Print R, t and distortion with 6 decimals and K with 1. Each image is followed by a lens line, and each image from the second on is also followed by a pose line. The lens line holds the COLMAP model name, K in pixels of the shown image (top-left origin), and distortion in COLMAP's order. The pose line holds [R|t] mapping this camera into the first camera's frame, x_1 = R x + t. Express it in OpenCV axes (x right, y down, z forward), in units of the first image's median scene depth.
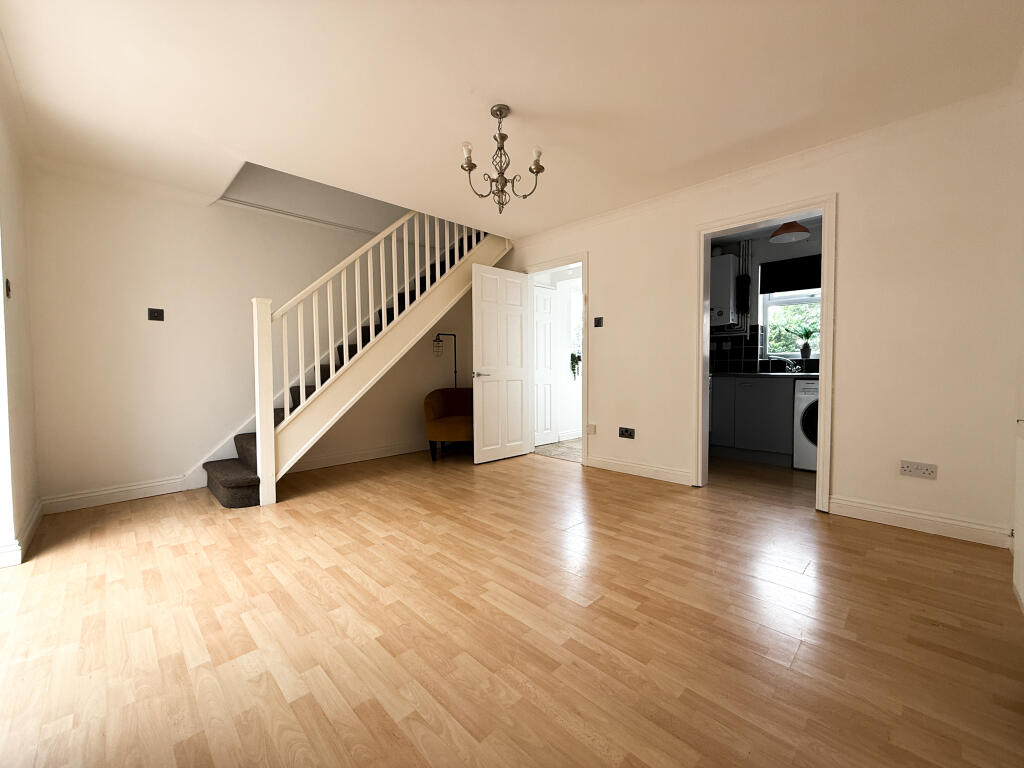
lens RADIAL K [[408.9, 0, 512.0], [0, 408.9, 384.0], [0, 0, 1]] dist [0.001534, -0.000112]
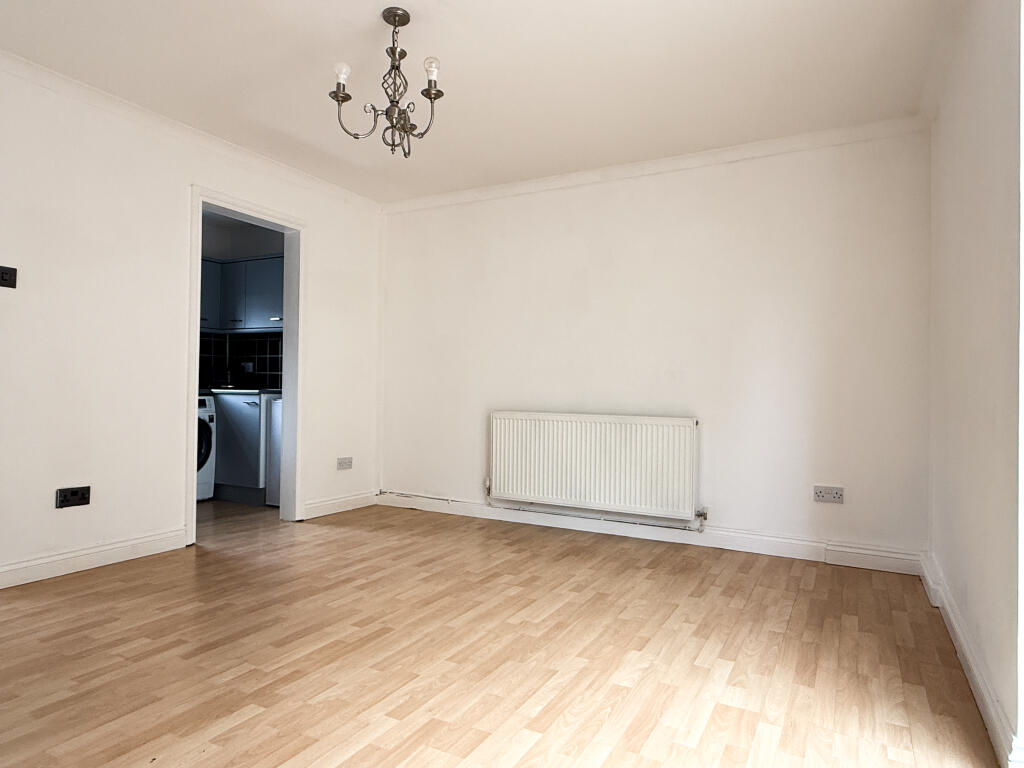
lens RADIAL K [[633.7, 0, 512.0], [0, 633.7, 384.0], [0, 0, 1]] dist [-0.000964, -0.000310]
pose [[-0.287472, 0.011359, 0.957722, -1.339717], [0.022947, 0.999724, -0.004970, -0.021818], [-0.957514, 0.020548, -0.287653, 1.340318]]
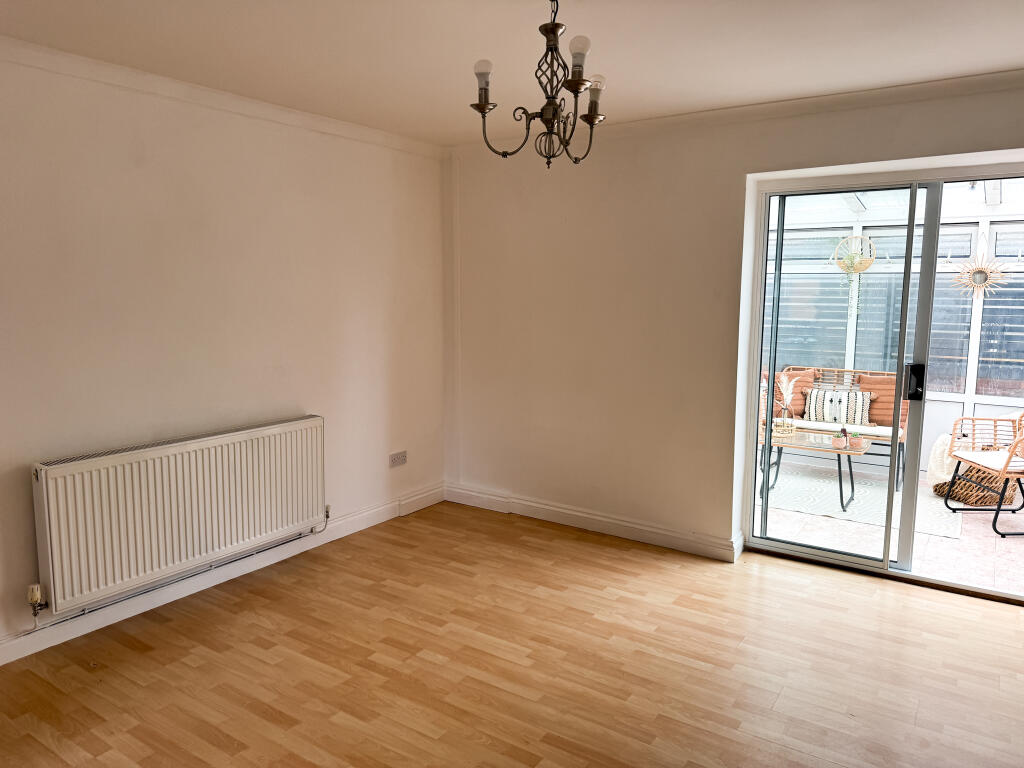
lens RADIAL K [[730.3, 0, 512.0], [0, 730.3, 384.0], [0, 0, 1]] dist [0.030763, -0.003050]
pose [[-0.981489, 0.029563, -0.189221, 0.255779], [-0.005063, 0.983663, 0.179946, -0.383904], [0.191450, 0.177574, -0.965305, 2.350455]]
